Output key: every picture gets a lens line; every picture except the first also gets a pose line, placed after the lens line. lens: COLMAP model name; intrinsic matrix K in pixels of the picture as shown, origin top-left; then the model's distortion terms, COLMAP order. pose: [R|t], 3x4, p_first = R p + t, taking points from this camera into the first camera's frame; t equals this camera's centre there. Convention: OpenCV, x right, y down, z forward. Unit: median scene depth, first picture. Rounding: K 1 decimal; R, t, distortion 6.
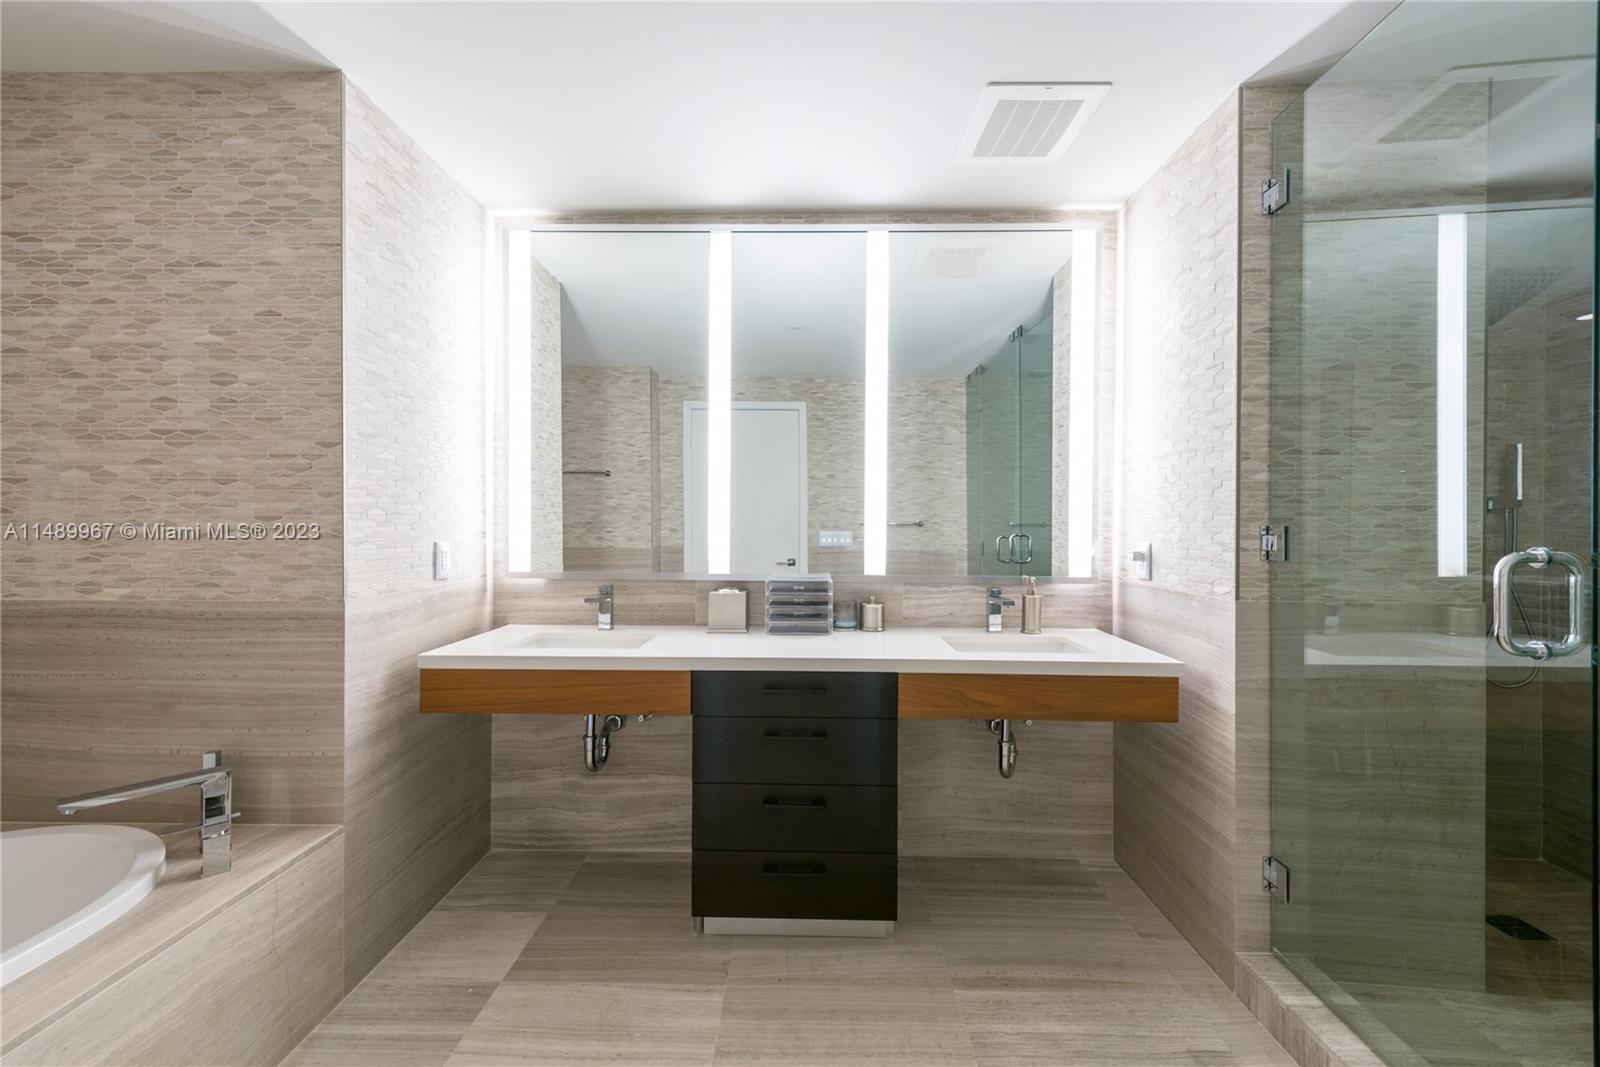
lens RADIAL K [[639.8, 0, 802.5], [0, 639.8, 527.6], [0, 0, 1]] dist [0.016655, -0.005706]
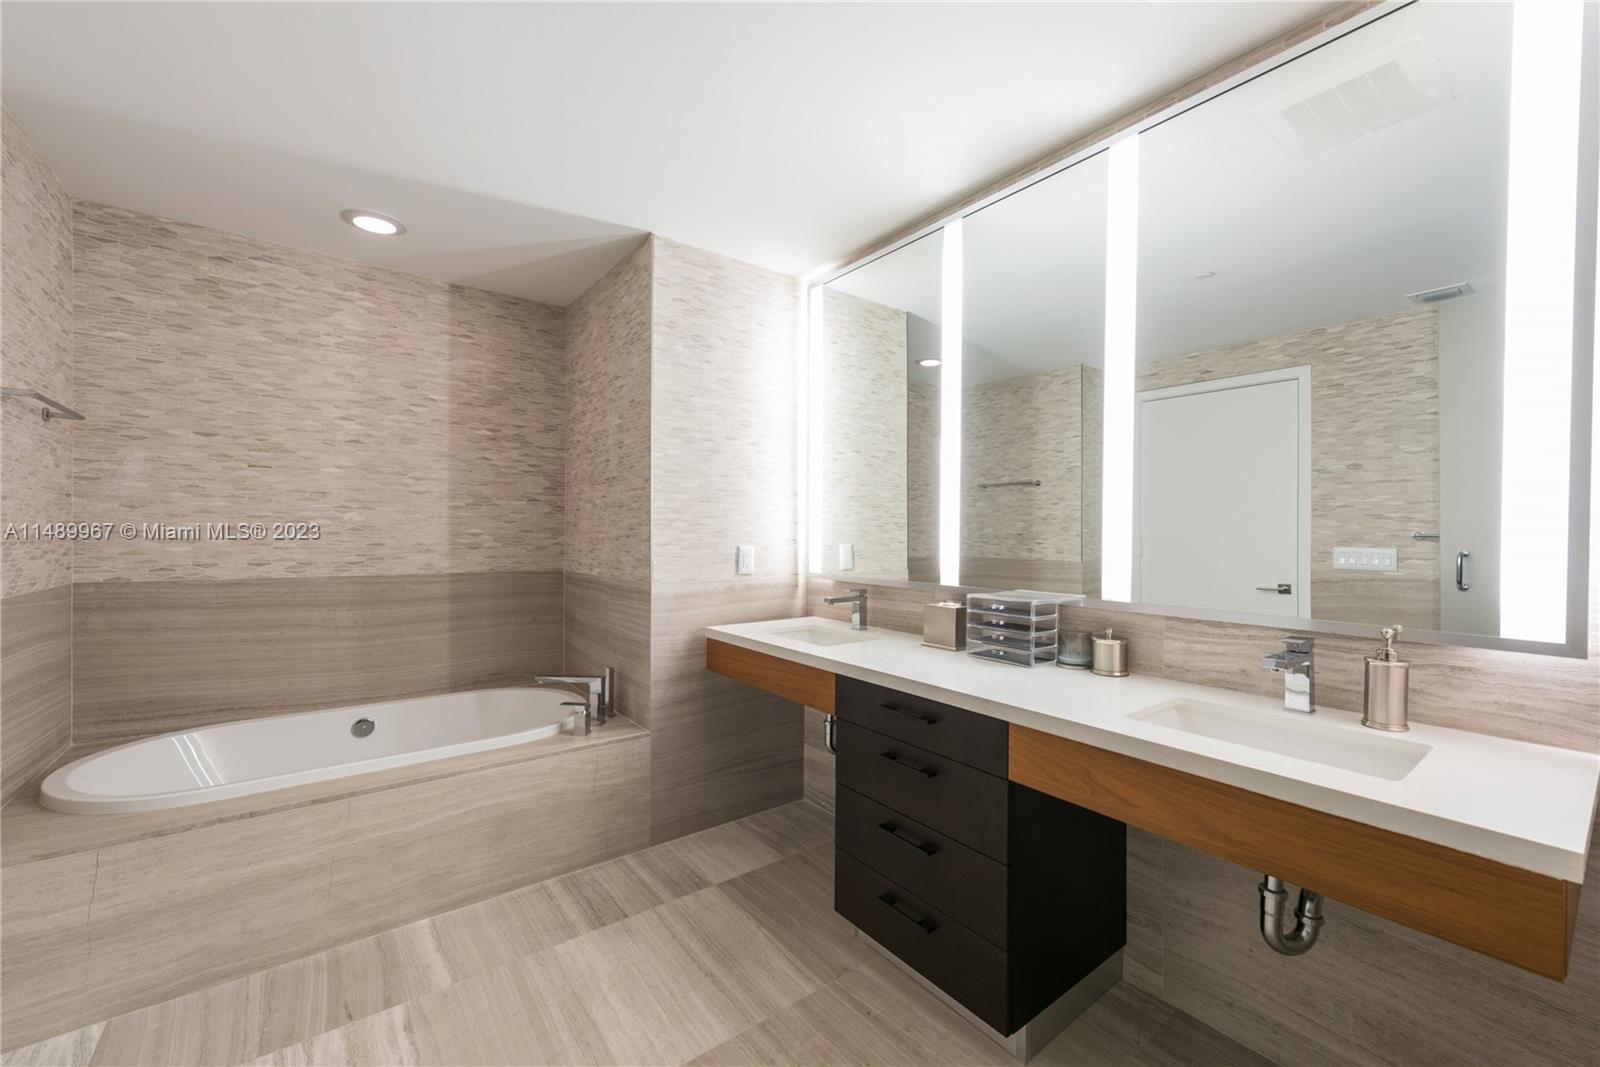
lens RADIAL K [[634.0, 0, 796.6], [0, 634.0, 537.7], [0, 0, 1]] dist [0.018916, -0.005540]
pose [[0.619381, 0.005682, -0.785070, 0.549040], [-0.009285, 0.999957, -0.000088, 0.003827], [0.785035, 0.007344, 0.619407, 0.285619]]
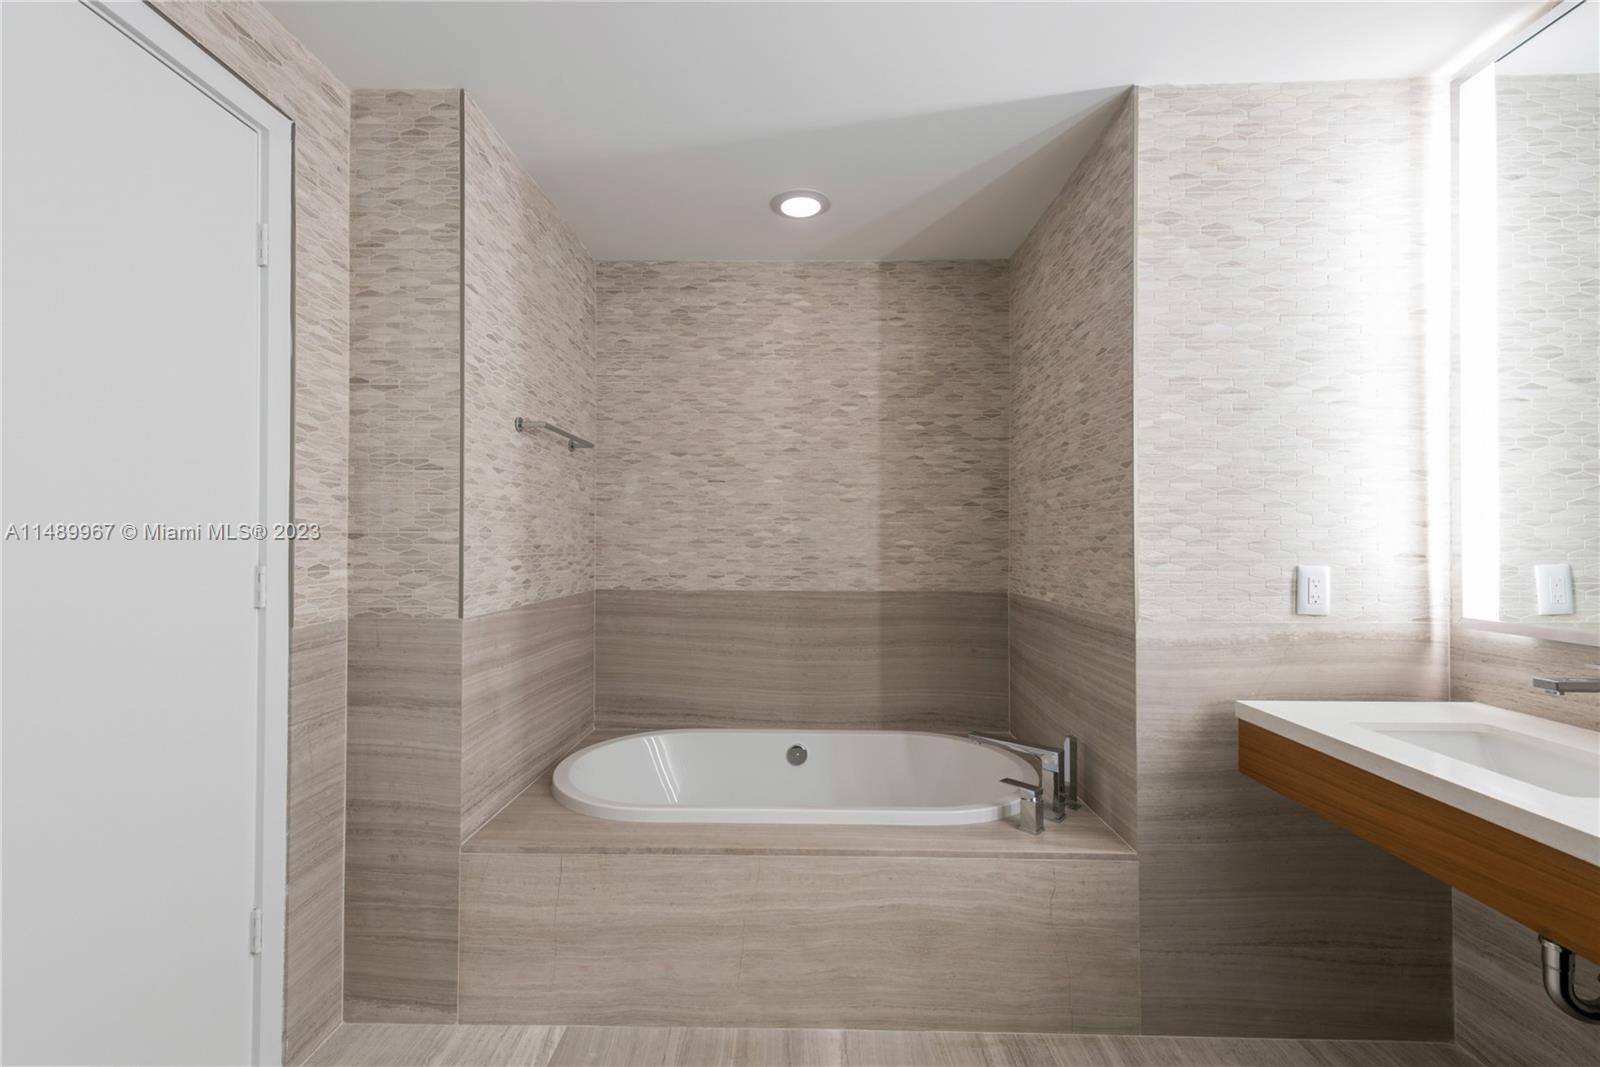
lens RADIAL K [[673.3, 0, 795.0], [0, 673.3, 537.1], [0, 0, 1]] dist [0.016989, -0.004546]
pose [[-0.001670, -0.011433, -0.999933, 0.261358], [-0.006818, 0.999912, -0.011421, 0.000637], [0.999975, 0.006798, -0.001748, 0.399151]]
